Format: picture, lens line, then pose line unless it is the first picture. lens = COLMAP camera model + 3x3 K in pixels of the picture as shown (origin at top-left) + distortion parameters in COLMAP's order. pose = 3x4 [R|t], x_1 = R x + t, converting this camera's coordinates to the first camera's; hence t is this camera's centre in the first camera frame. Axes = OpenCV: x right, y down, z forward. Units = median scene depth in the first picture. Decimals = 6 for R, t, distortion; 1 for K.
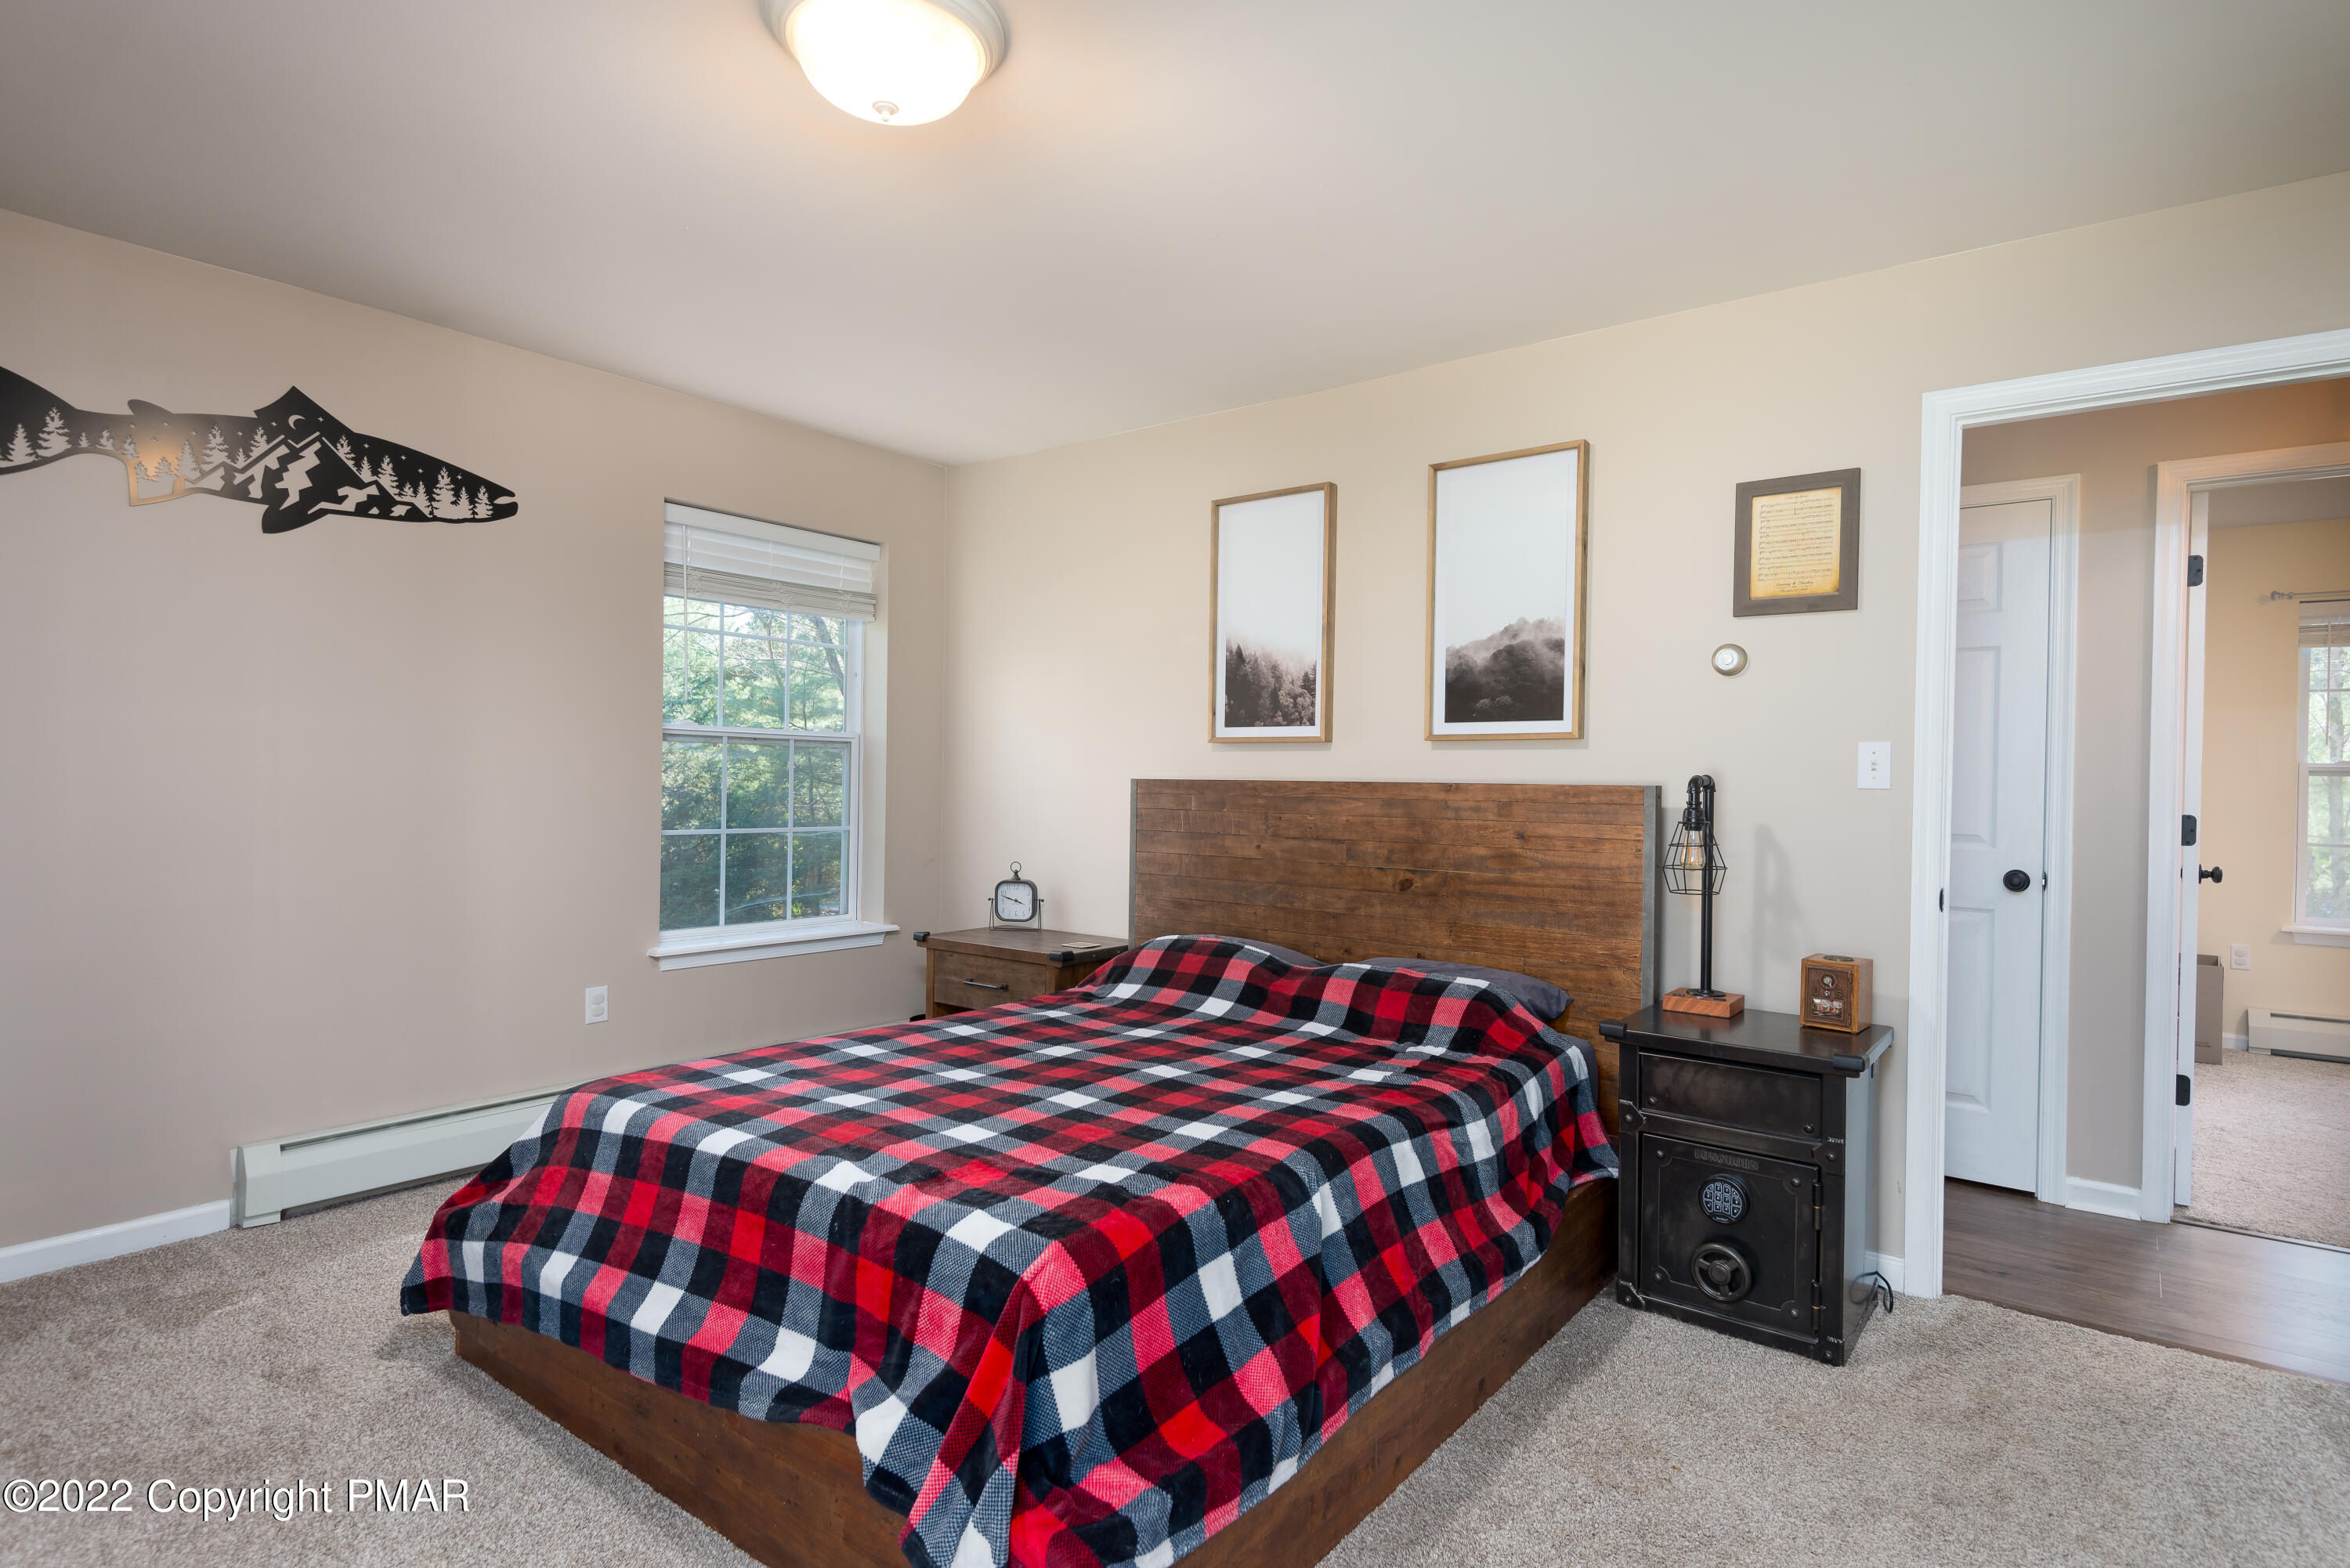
lens RADIAL K [[1240.3, 0, 1184.9], [0, 1240.3, 780.6], [0, 0, 1]] dist [0.019926, 0.000269]
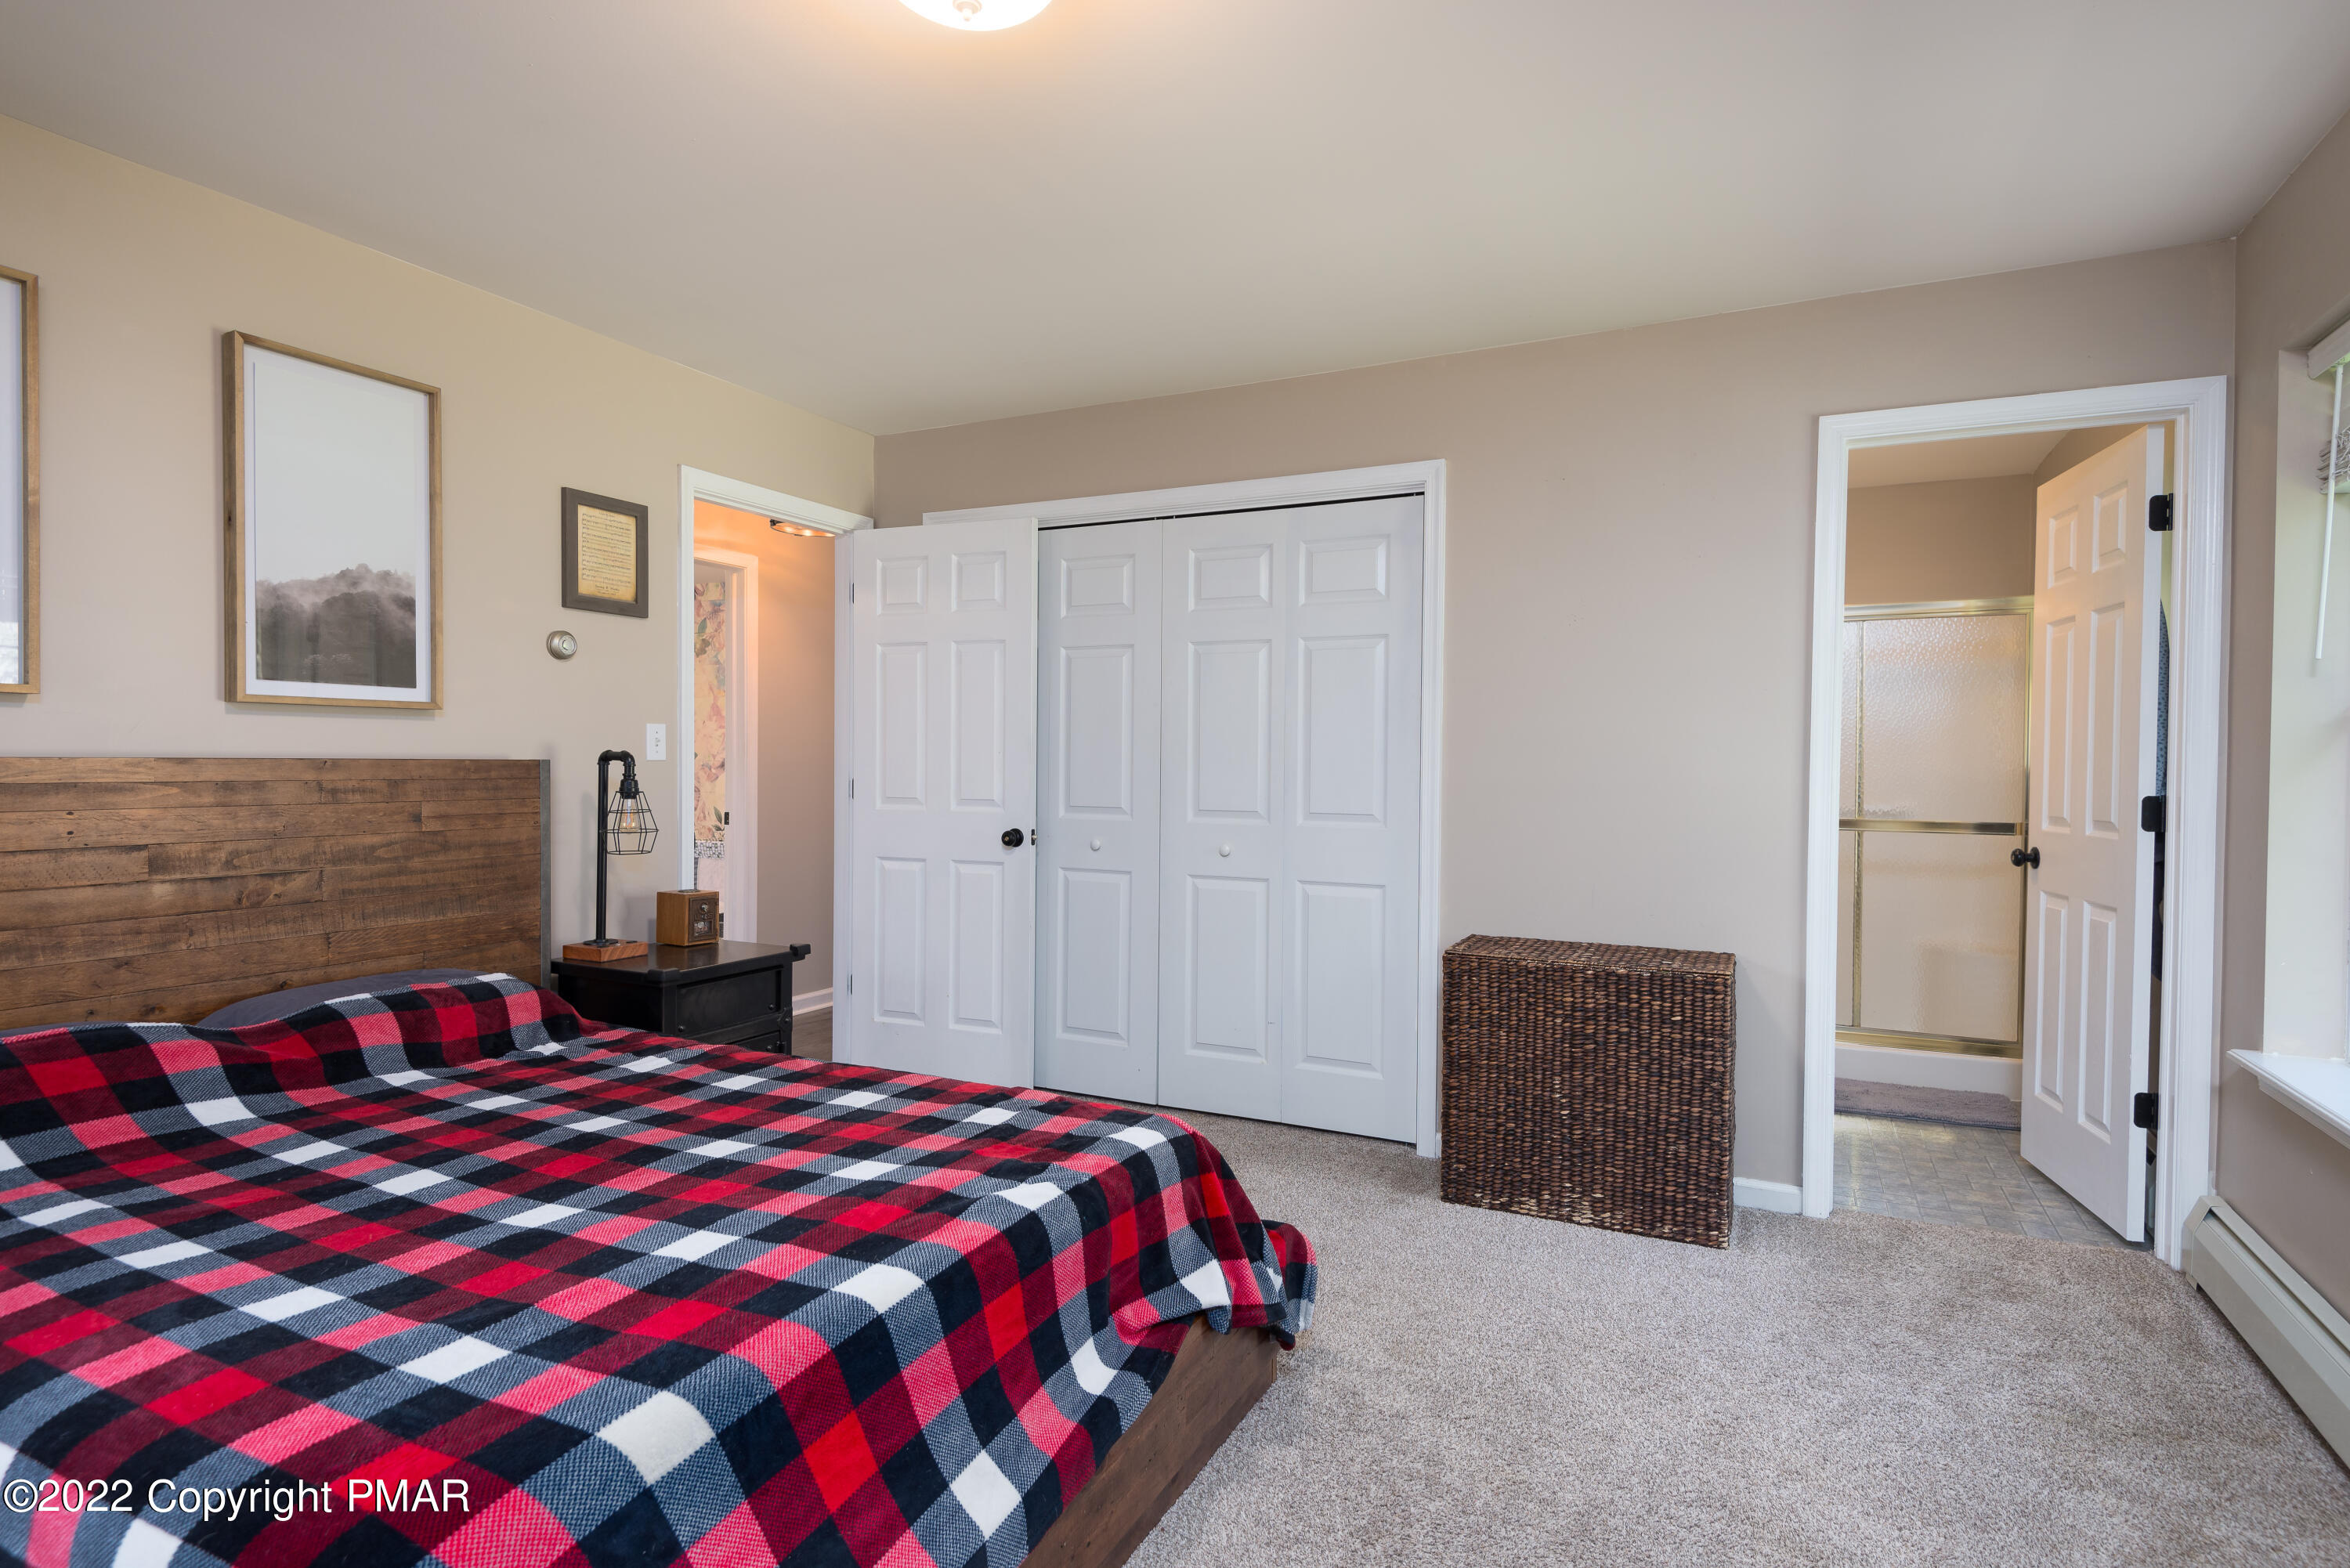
lens RADIAL K [[1240.3, 0, 1183.3], [0, 1240.3, 784.3], [0, 0, 1]] dist [0.019926, 0.000269]
pose [[-0.223404, -0.028828, 0.974299, -0.718946], [-0.004333, 0.999582, 0.028582, -0.007051], [-0.974716, 0.002164, -0.223436, 0.664677]]
